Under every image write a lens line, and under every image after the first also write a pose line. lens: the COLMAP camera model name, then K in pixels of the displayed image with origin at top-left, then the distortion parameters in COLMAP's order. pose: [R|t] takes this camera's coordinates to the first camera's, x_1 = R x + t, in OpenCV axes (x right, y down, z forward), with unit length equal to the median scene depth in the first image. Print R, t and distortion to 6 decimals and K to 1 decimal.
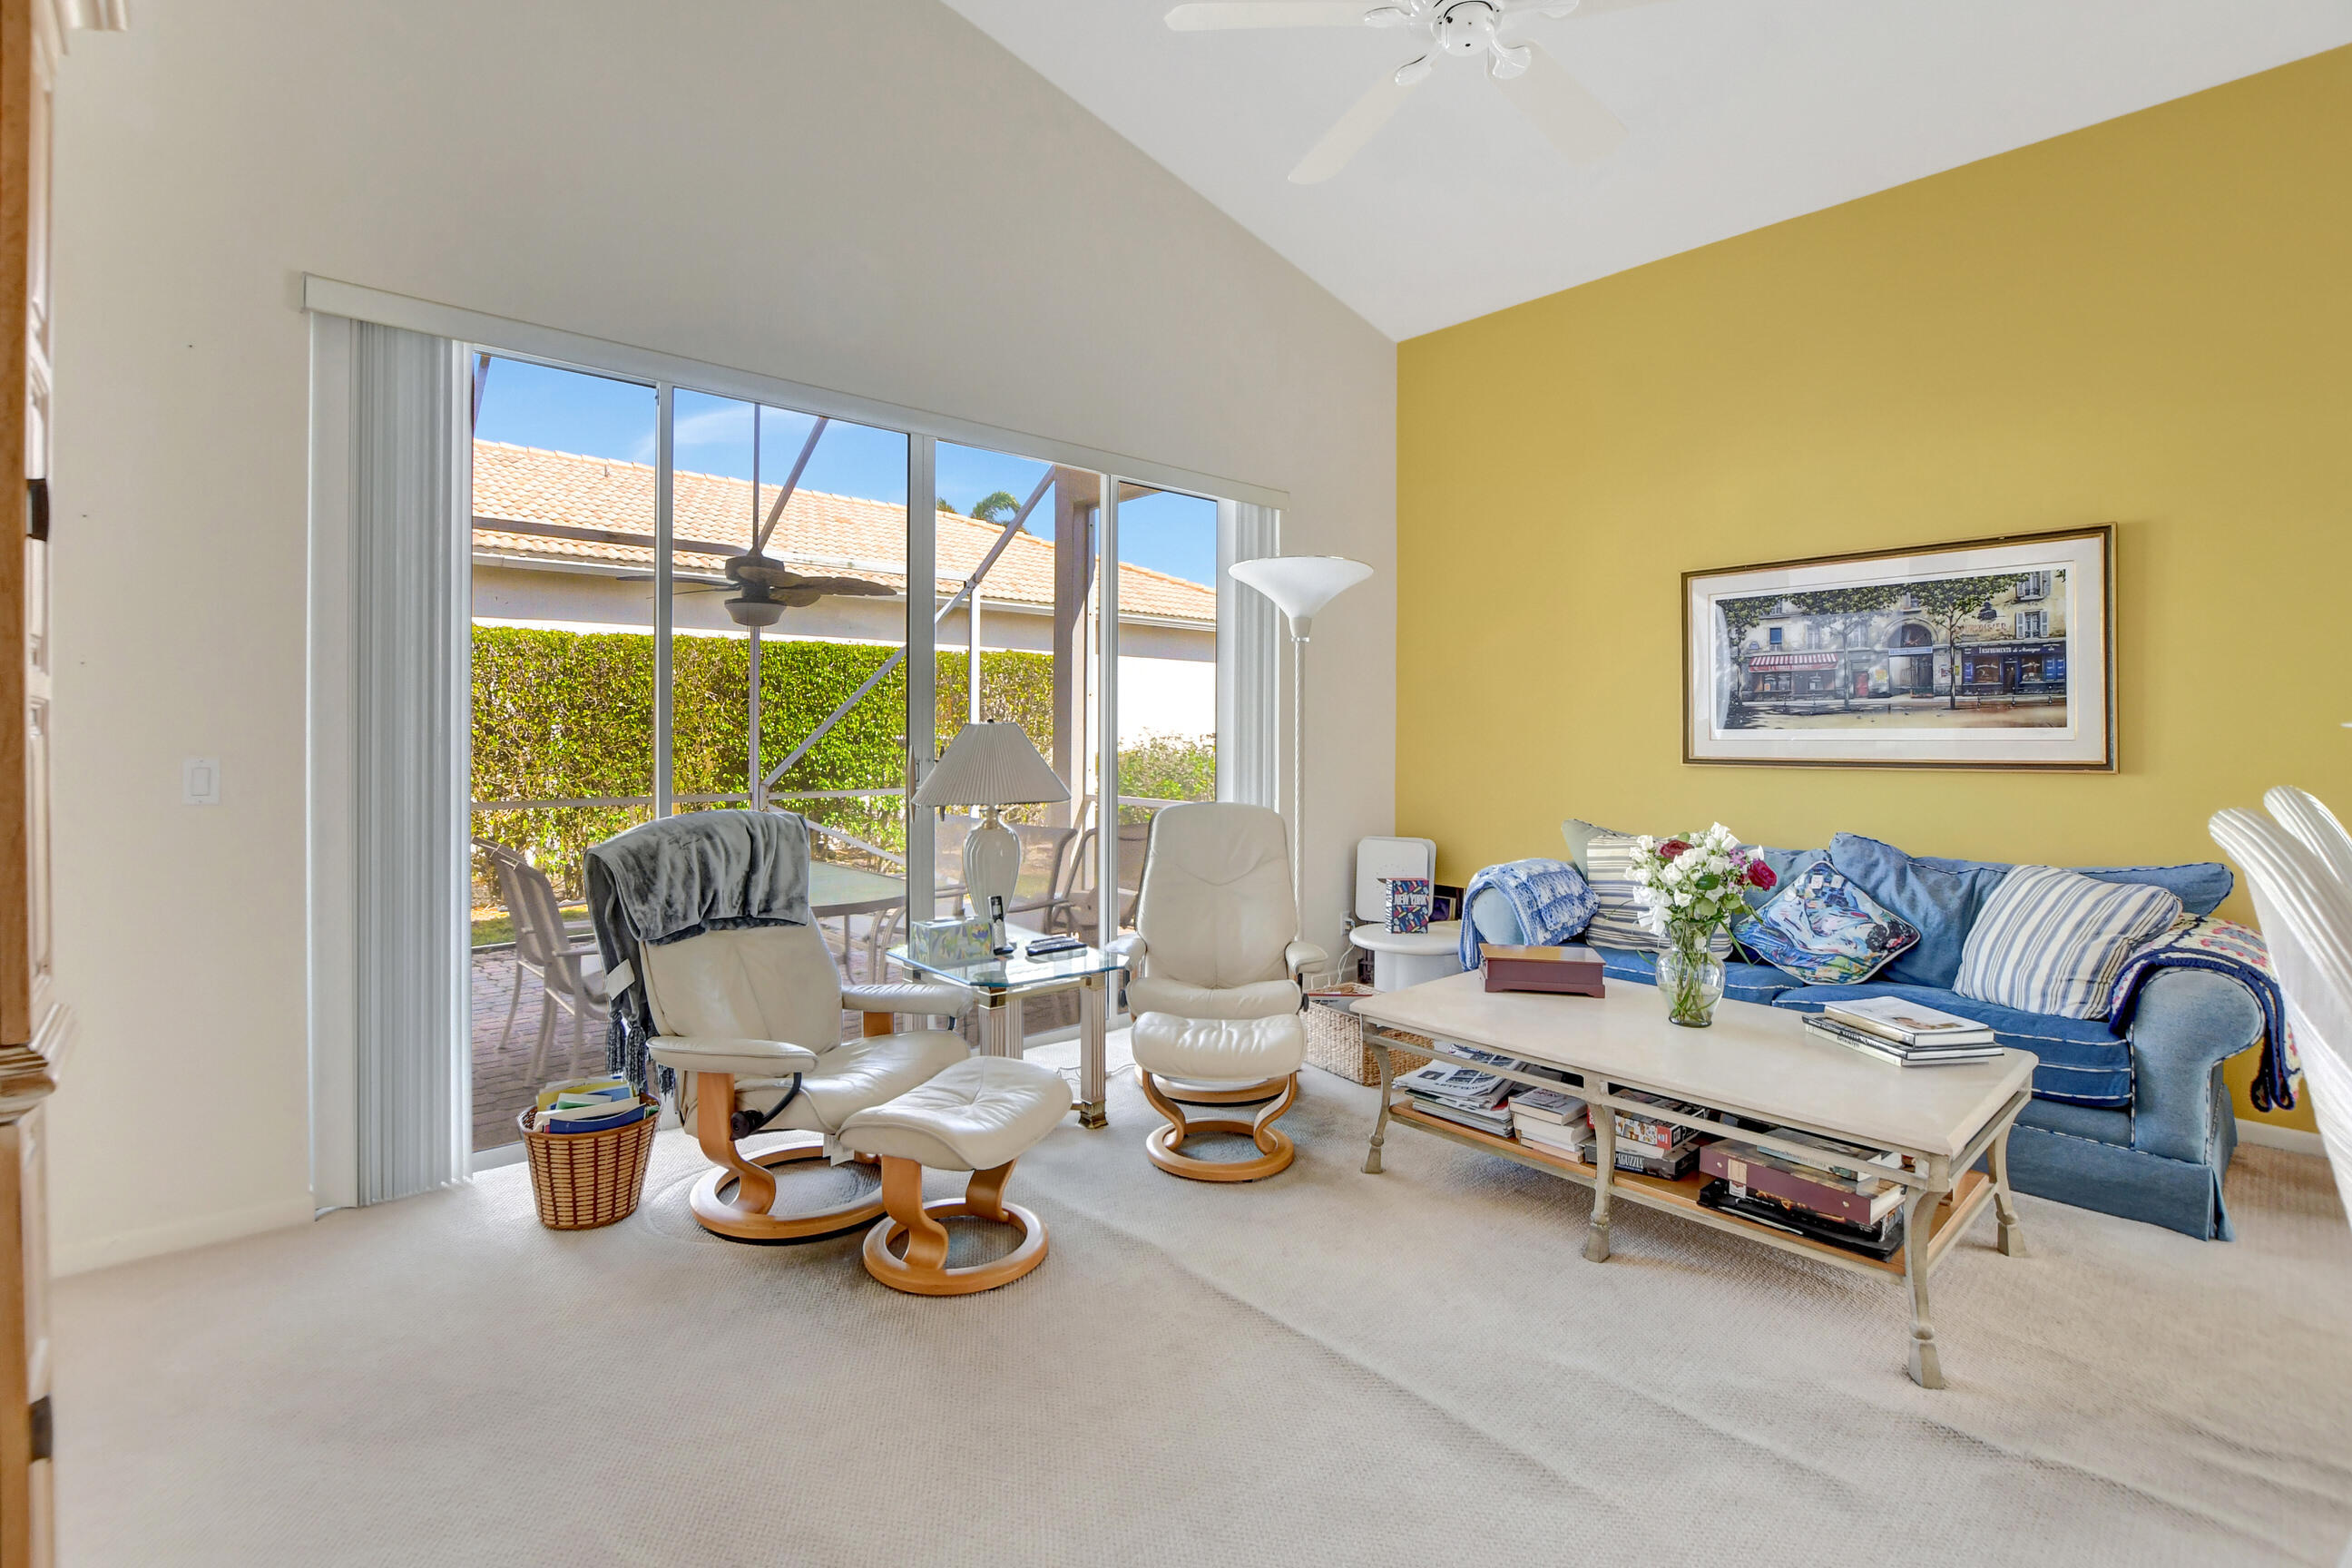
lens RADIAL K [[1049.4, 0, 1163.1], [0, 1049.4, 765.8], [0, 0, 1]] dist [-0.024897, -0.000042]
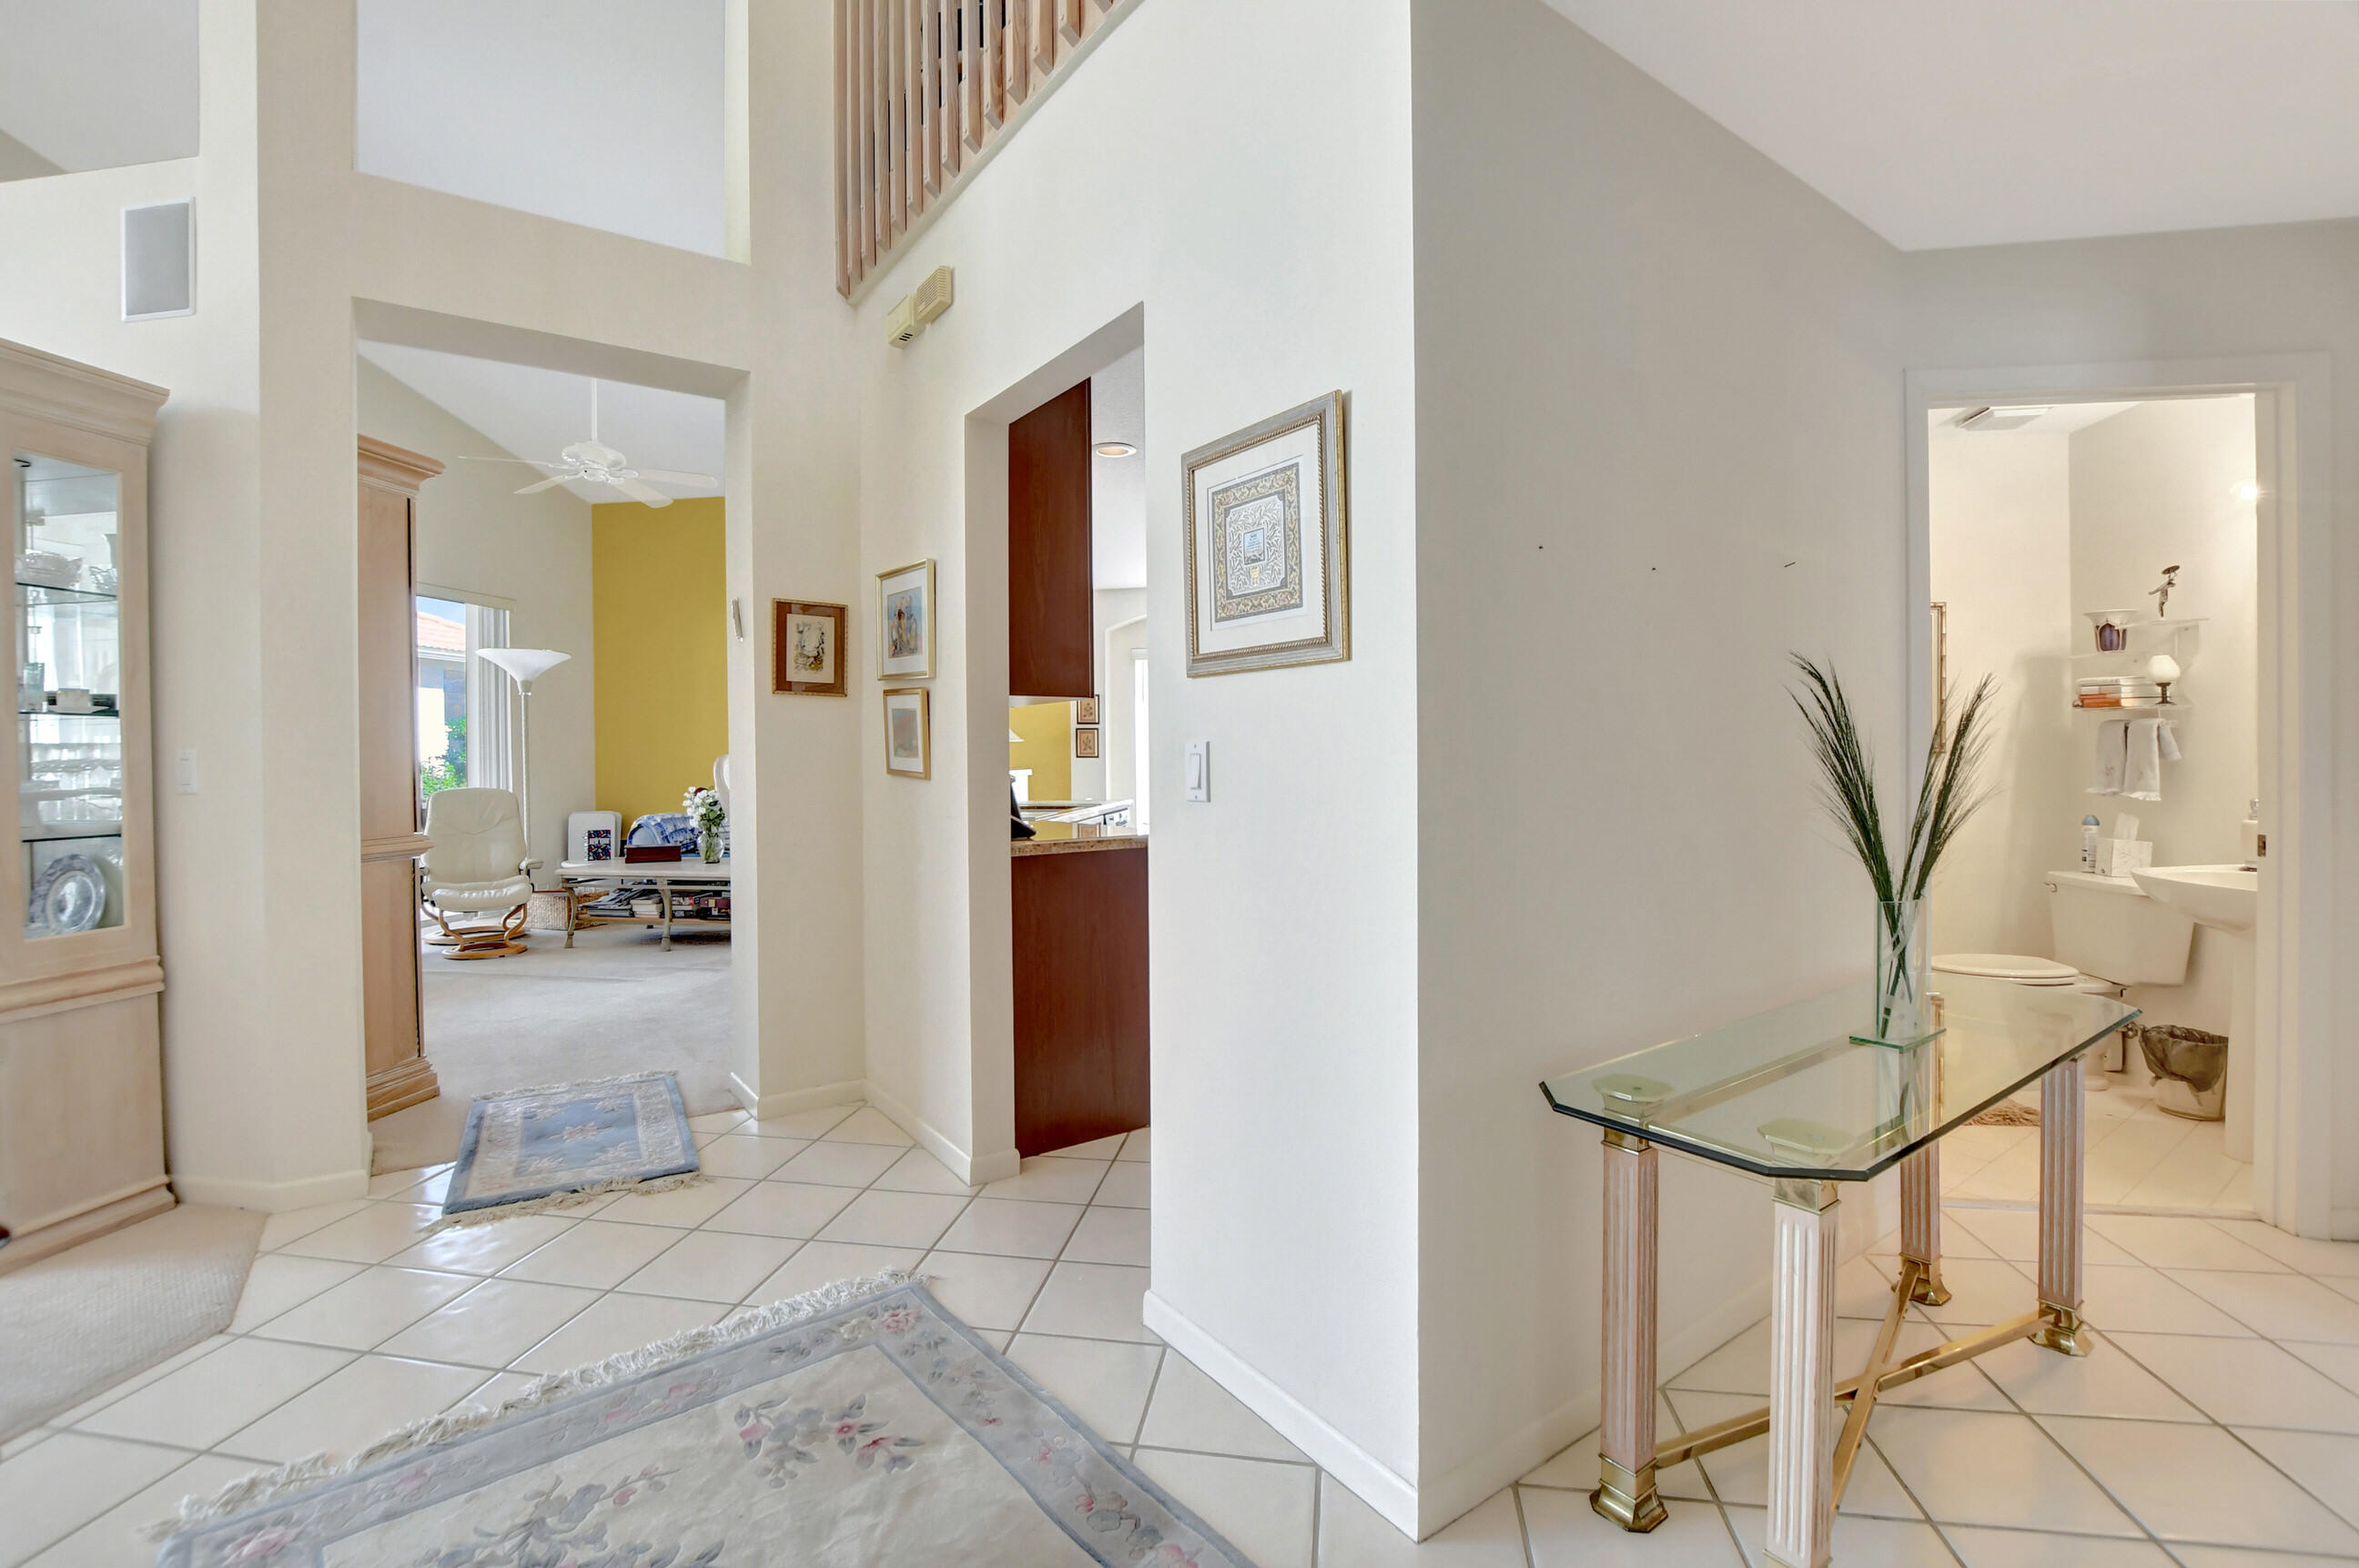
lens RADIAL K [[1052.5, 0, 1166.6], [0, 1052.5, 765.8], [0, 0, 1]] dist [-0.024897, -0.000042]
pose [[0.784849, -0.024562, 0.619200, -0.116180], [0.041768, 0.999039, -0.013312, 0.069378], [-0.618277, 0.036310, 0.785121, -1.104965]]
